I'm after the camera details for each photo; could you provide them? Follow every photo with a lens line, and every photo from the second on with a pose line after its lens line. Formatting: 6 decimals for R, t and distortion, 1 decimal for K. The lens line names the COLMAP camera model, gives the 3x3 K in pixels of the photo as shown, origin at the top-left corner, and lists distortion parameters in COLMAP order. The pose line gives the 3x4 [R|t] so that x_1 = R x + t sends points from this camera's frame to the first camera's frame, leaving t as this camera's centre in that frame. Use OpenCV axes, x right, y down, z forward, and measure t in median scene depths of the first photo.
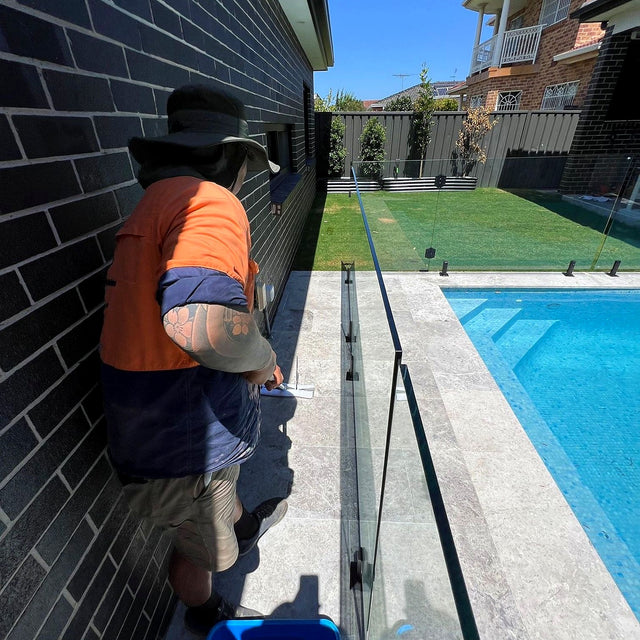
lens RADIAL K [[328.8, 0, 320.0], [0, 328.8, 320.0], [0, 0, 1]] dist [-0.000670, -0.000124]
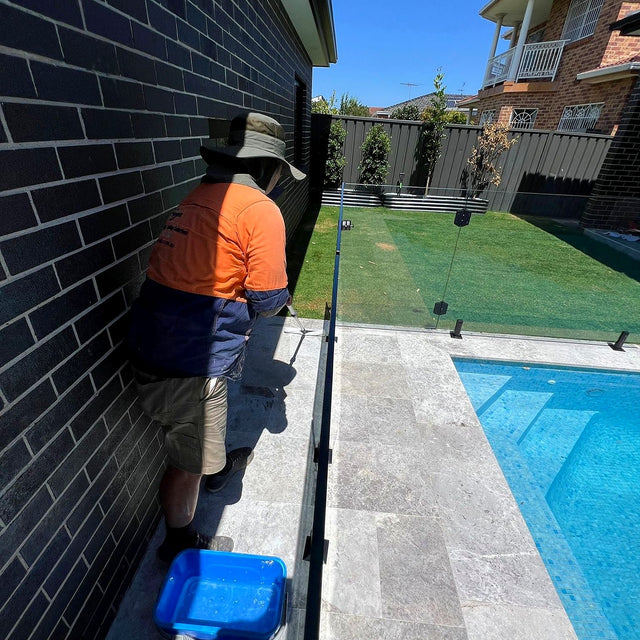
lens RADIAL K [[328.8, 0, 320.0], [0, 328.8, 320.0], [0, 0, 1]] dist [-0.000670, -0.000124]
pose [[0.997573, 0.065665, 0.023164, 0.019885], [-0.065517, 0.997826, -0.007092, -0.073227], [-0.023580, 0.005557, 0.999707, 0.118828]]
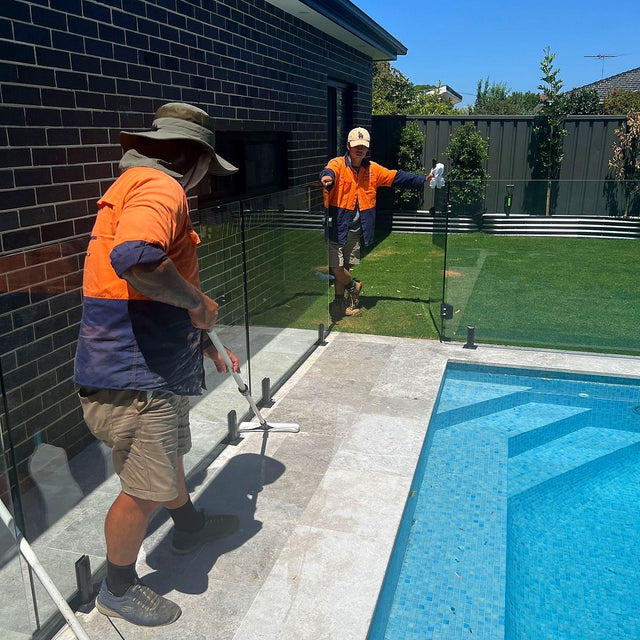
lens RADIAL K [[622.6, 0, 336.6], [0, 622.6, 327.0], [0, 0, 1]] dist [0.056806, -0.055797]
pose [[0.977580, 0.075496, -0.196565, 0.177074], [-0.118789, 0.968514, -0.218790, 0.061052], [0.173858, 0.237235, 0.955768, -0.110832]]
